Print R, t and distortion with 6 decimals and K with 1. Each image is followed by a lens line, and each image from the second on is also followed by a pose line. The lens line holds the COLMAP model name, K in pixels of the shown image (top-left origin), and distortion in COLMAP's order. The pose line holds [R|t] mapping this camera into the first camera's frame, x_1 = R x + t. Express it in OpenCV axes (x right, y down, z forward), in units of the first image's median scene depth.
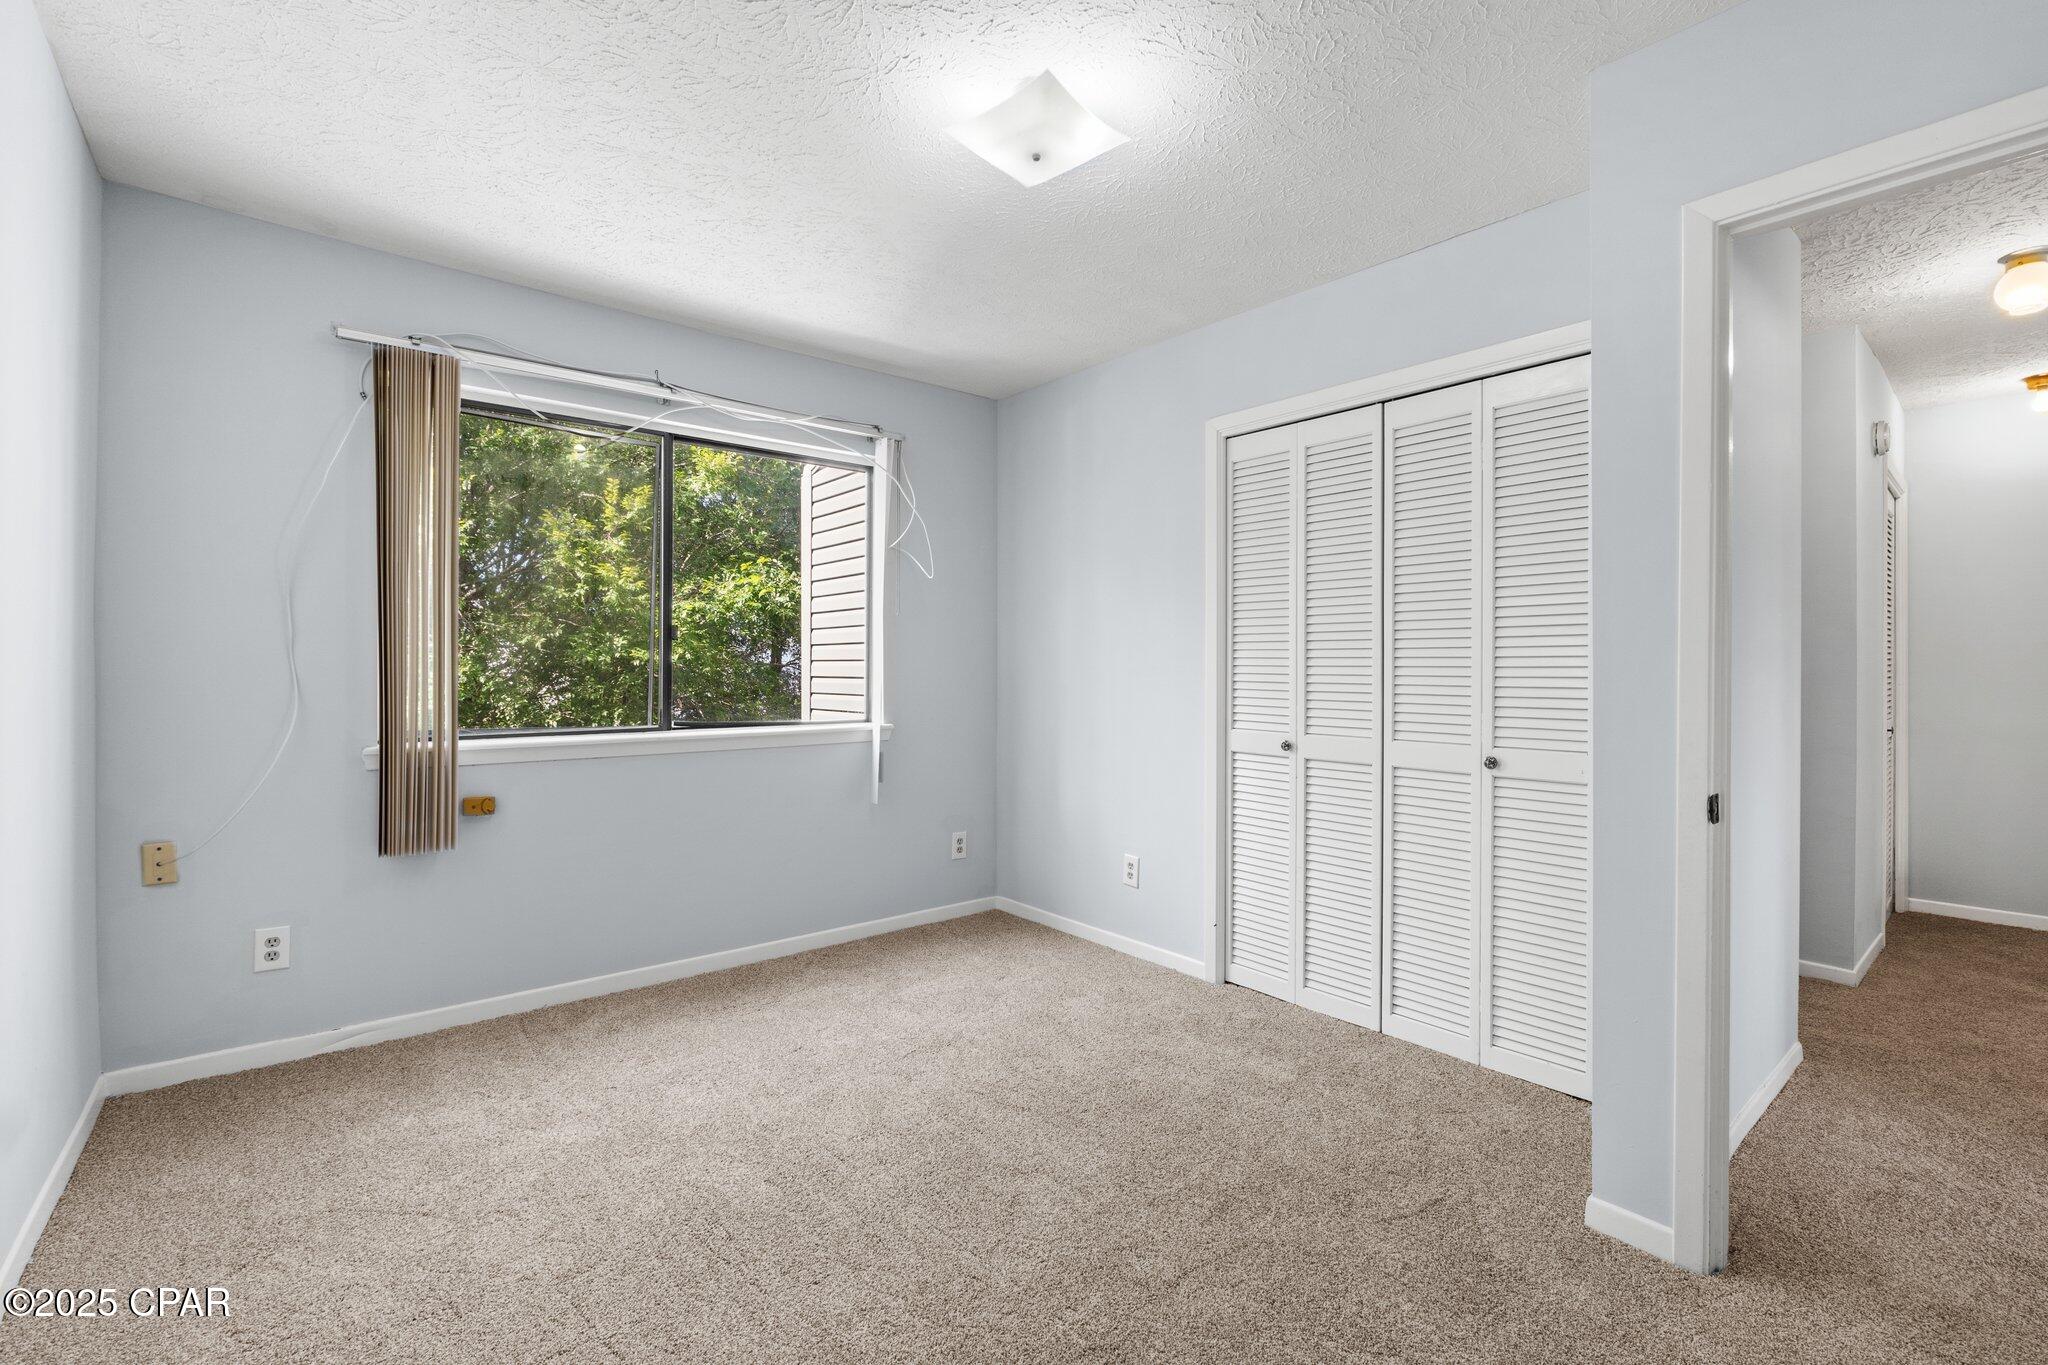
lens RADIAL K [[882.9, 0, 1024.0], [0, 882.9, 682.5], [0, 0, 1]] dist [-0.001905, -0.000293]
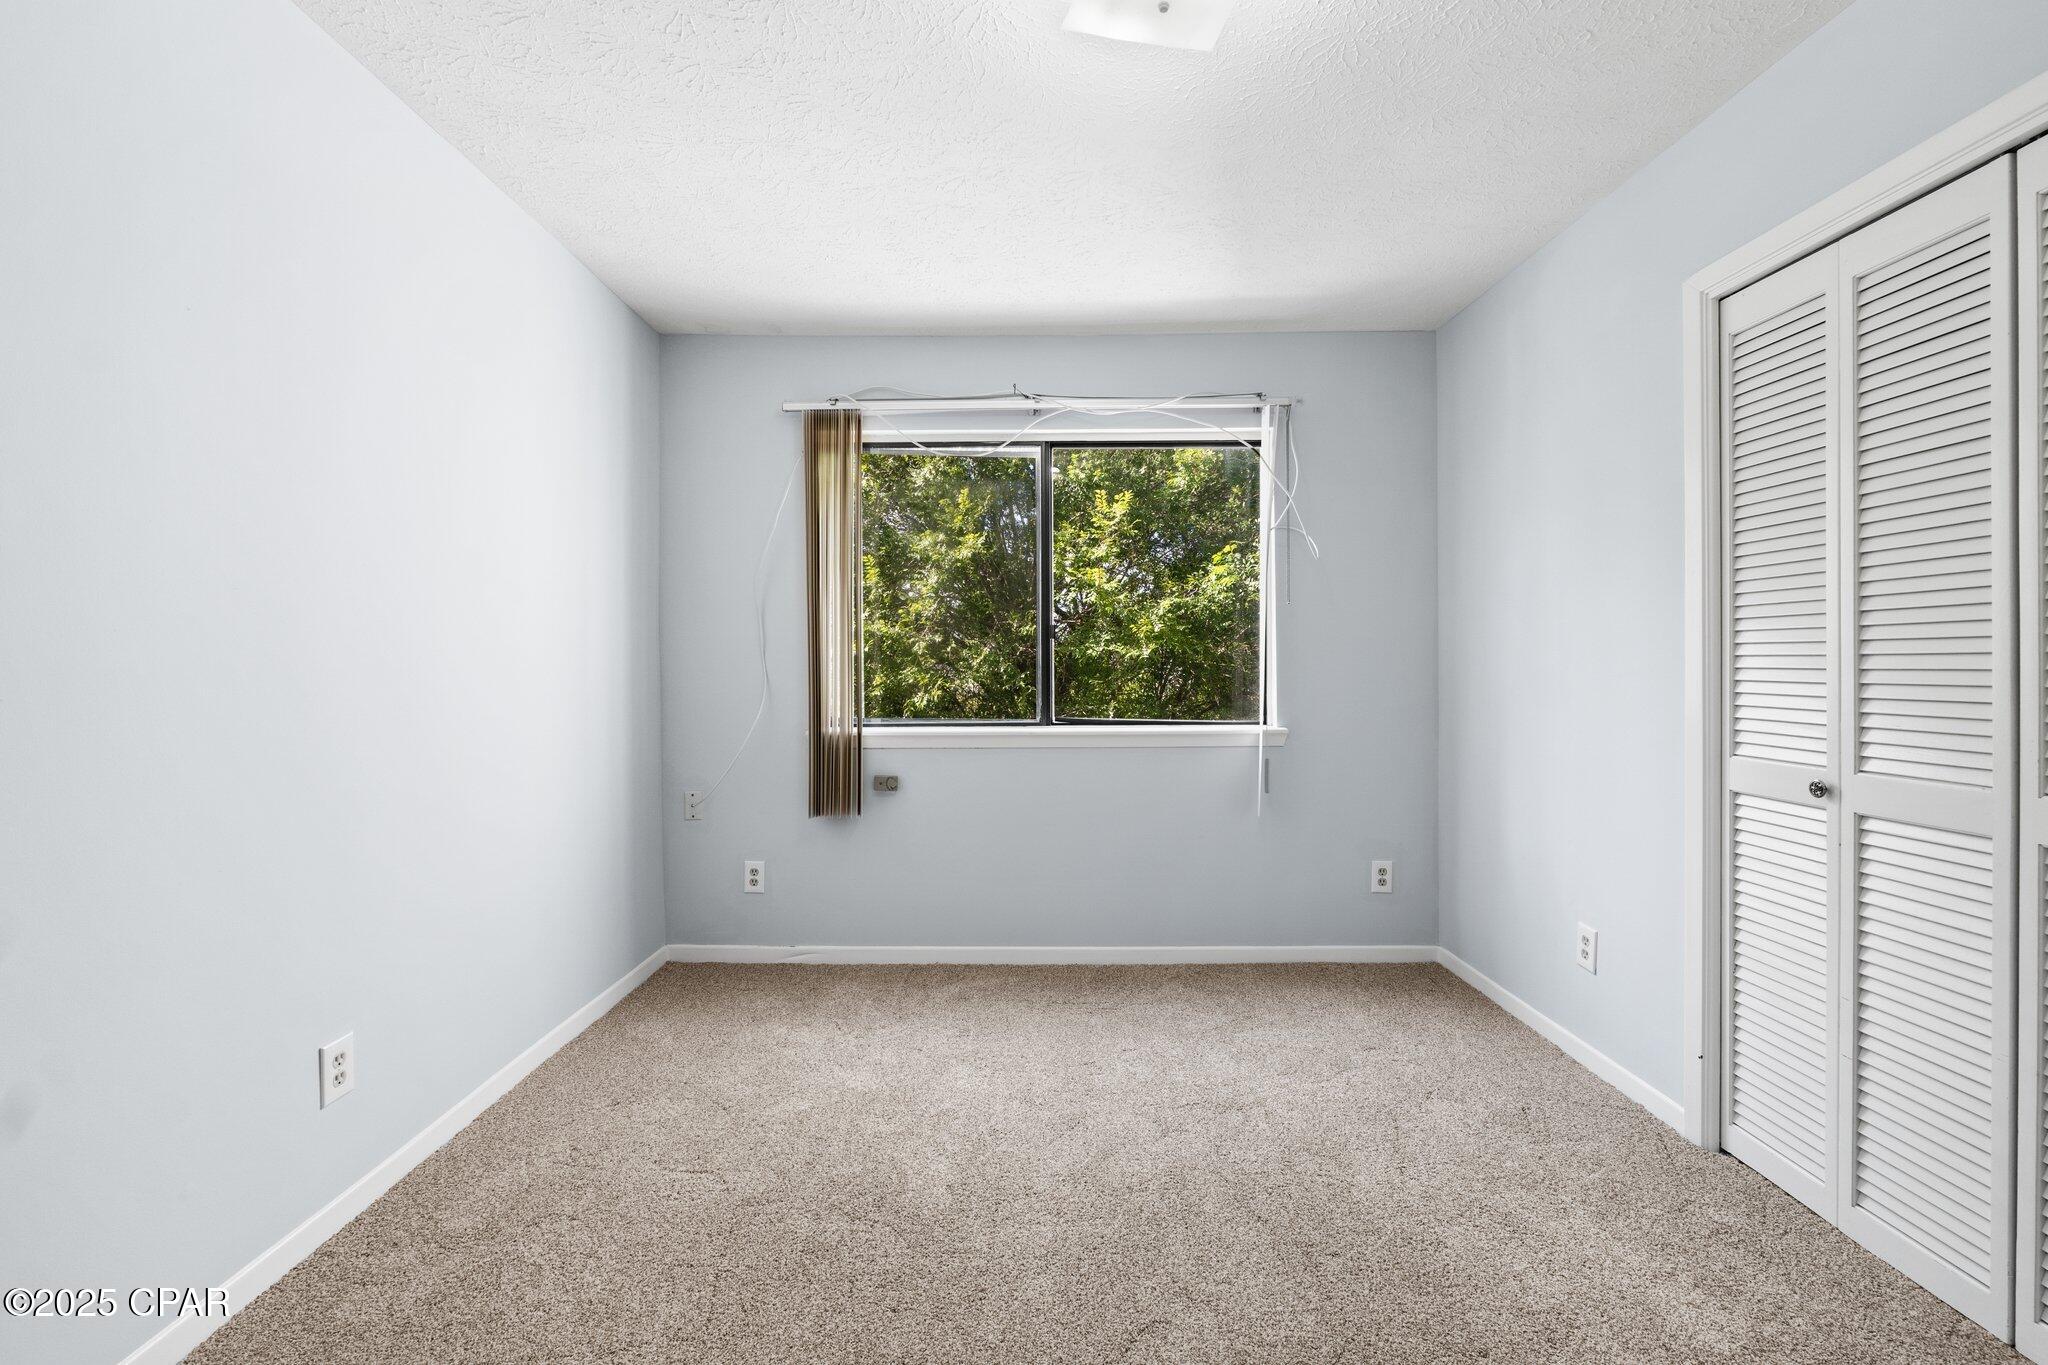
lens RADIAL K [[871.5, 0, 1024.0], [0, 871.5, 682.5], [0, 0, 1]] dist [-0.002565, -0.000017]
pose [[0.767843, 0.005393, -0.640615, 0.261811], [-0.004164, 0.999985, 0.003427, -0.000146], [0.640625, 0.000036, 0.767854, 0.206797]]
